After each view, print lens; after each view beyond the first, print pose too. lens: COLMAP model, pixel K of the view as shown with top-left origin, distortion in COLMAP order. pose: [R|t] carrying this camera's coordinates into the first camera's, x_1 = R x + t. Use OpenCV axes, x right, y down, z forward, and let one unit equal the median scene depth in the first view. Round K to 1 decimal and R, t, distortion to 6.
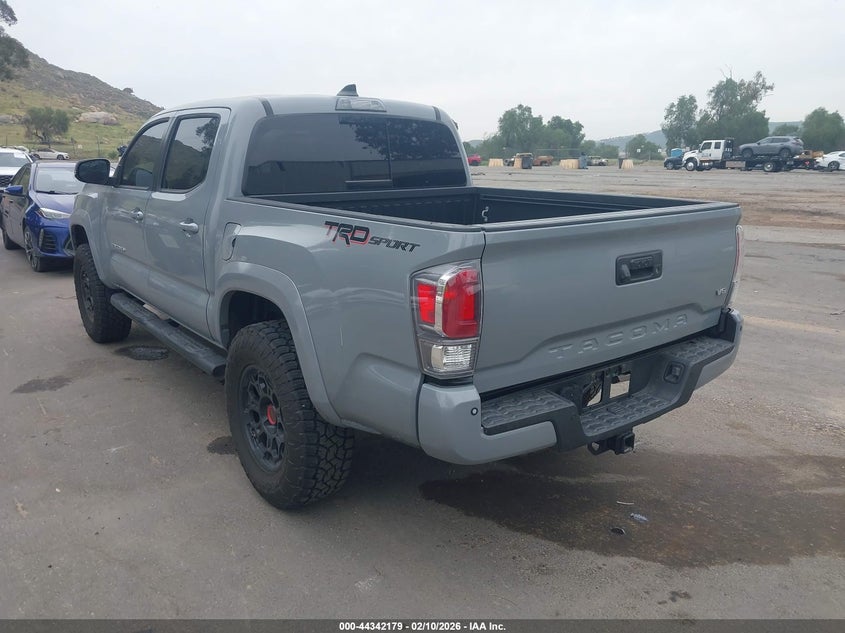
lens RADIAL K [[675.8, 0, 422.2], [0, 675.8, 317.6], [0, 0, 1]] dist [-0.017970, -0.009549]
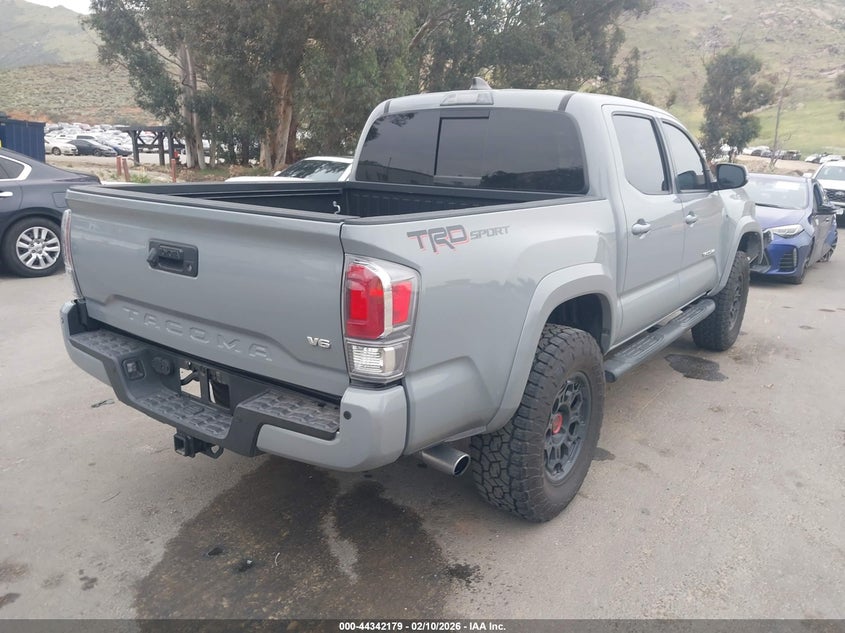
lens RADIAL K [[675.8, 0, 421.5], [0, 675.8, 315.4], [0, 0, 1]] dist [-0.017970, -0.009549]
pose [[0.279327, 0.238687, -0.930057, 1.175958], [-0.261043, 0.951006, 0.165664, -0.218851], [0.924031, 0.196510, 0.327949, 0.923199]]
